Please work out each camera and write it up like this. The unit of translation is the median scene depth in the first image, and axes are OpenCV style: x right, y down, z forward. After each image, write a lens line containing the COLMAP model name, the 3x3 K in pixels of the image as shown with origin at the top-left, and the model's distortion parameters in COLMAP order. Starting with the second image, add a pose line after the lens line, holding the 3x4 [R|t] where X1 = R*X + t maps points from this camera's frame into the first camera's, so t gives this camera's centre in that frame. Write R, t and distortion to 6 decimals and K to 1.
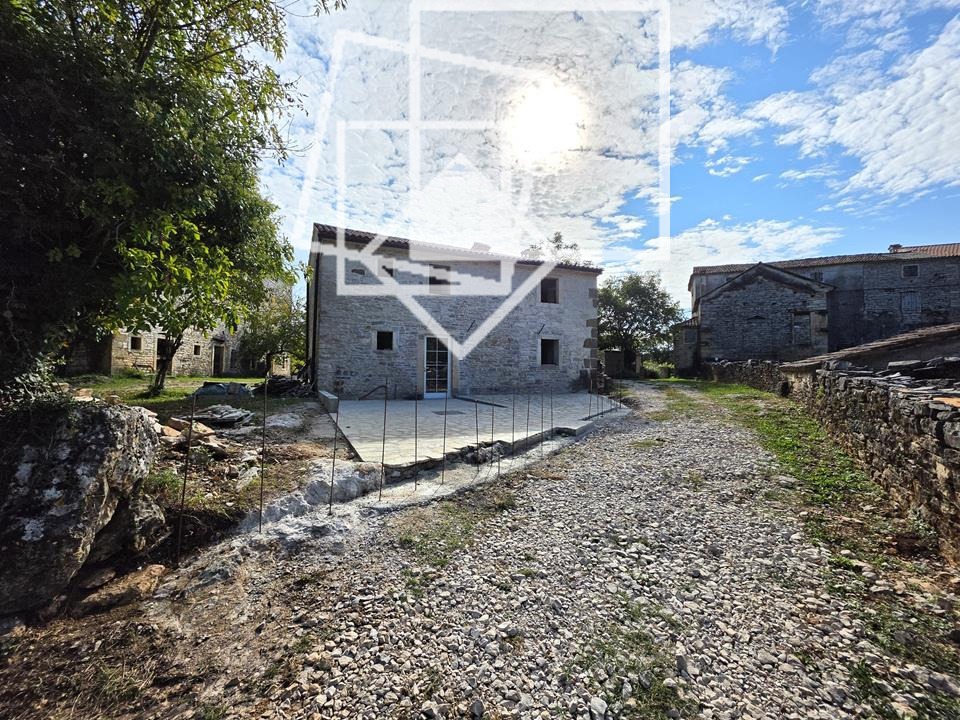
lens RADIAL K [[384.8, 0, 478.2], [0, 384.8, 352.9], [0, 0, 1]] dist [-0.000696, 0.000356]
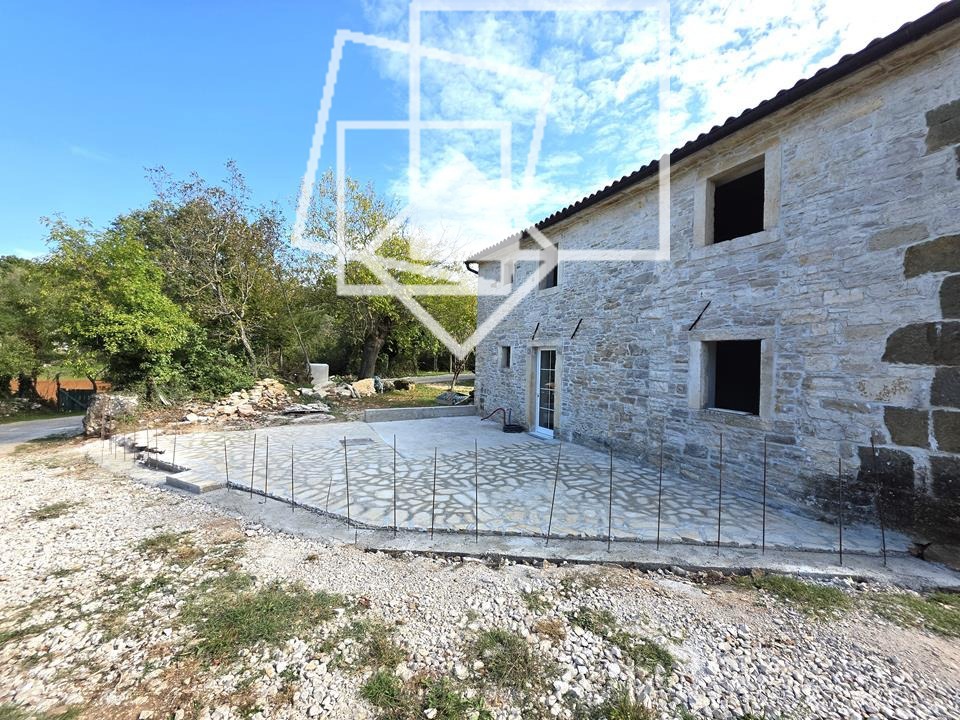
lens RADIAL K [[384.8, 0, 479.1], [0, 384.8, 356.2], [0, 0, 1]] dist [-0.000696, 0.000356]
pose [[0.073291, -0.012976, -0.997226, 0.635140], [0.022283, 0.999687, -0.011371, -0.025929], [0.997062, -0.021388, 0.073558, 0.892329]]
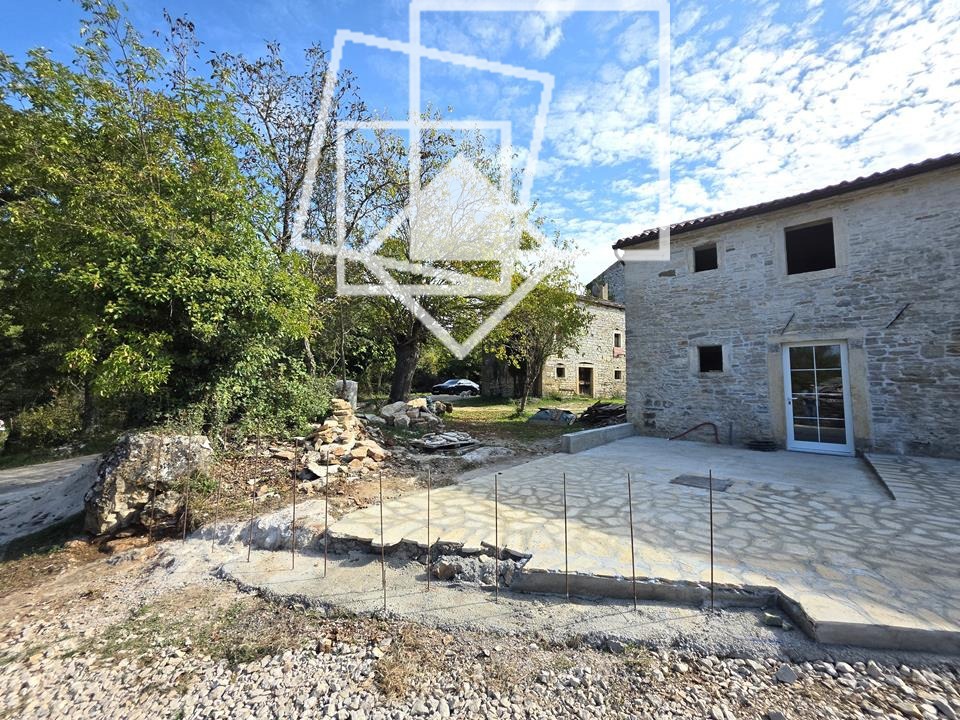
lens RADIAL K [[384.8, 0, 478.3], [0, 384.8, 358.0], [0, 0, 1]] dist [-0.000696, 0.000356]
pose [[0.395301, -0.072414, -0.915693, 0.244344], [0.042769, 0.997257, -0.060401, -0.009088], [0.917556, -0.015287, 0.397314, 0.332265]]
